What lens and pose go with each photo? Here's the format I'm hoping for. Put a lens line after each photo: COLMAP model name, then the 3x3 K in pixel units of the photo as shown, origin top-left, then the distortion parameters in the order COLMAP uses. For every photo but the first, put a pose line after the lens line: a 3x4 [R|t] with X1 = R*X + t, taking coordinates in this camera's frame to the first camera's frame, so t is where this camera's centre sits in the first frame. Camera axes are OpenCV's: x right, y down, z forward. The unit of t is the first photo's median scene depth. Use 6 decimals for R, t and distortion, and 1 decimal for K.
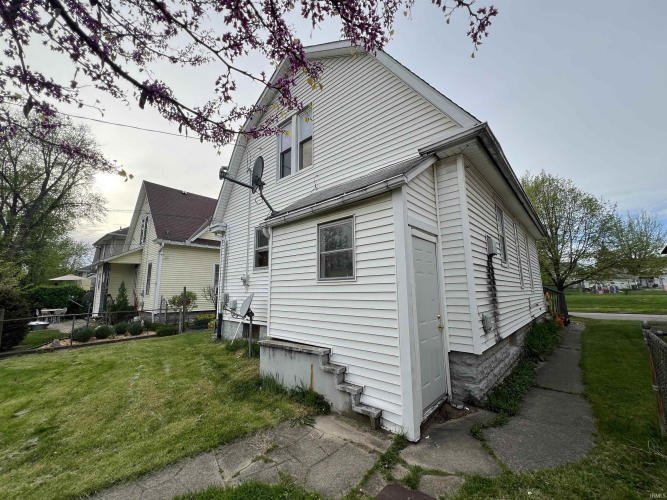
lens RADIAL K [[266.5, 0, 333.5], [0, 266.5, 250.0], [0, 0, 1]] dist [0.000851, 0.000073]
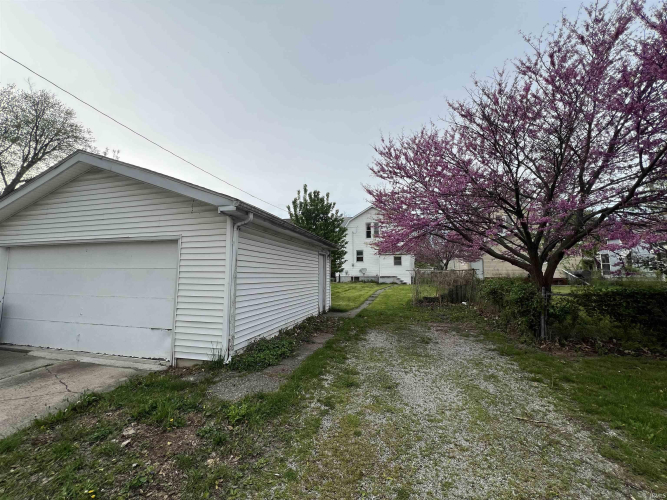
lens RADIAL K [[266.5, 0, 333.5], [0, 266.5, 250.0], [0, 0, 1]] dist [0.000851, 0.000073]
pose [[0.889412, 0.040726, 0.455289, -3.961229], [-0.074273, 0.995663, 0.056030, -0.469198], [-0.451032, -0.083649, 0.888579, -3.674145]]
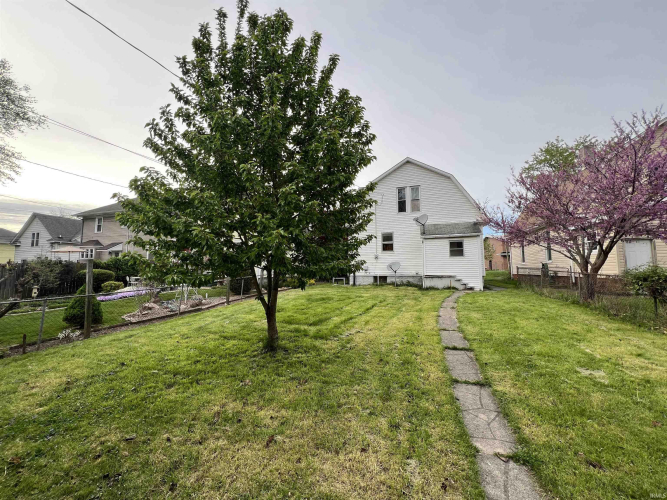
lens RADIAL K [[266.5, 0, 333.5], [0, 266.5, 250.0], [0, 0, 1]] dist [0.000851, 0.000073]
pose [[0.914910, 0.028900, 0.402621, -2.763891], [-0.061702, 0.995725, 0.068738, -0.120780], [-0.398913, -0.087731, 0.912782, -1.526851]]
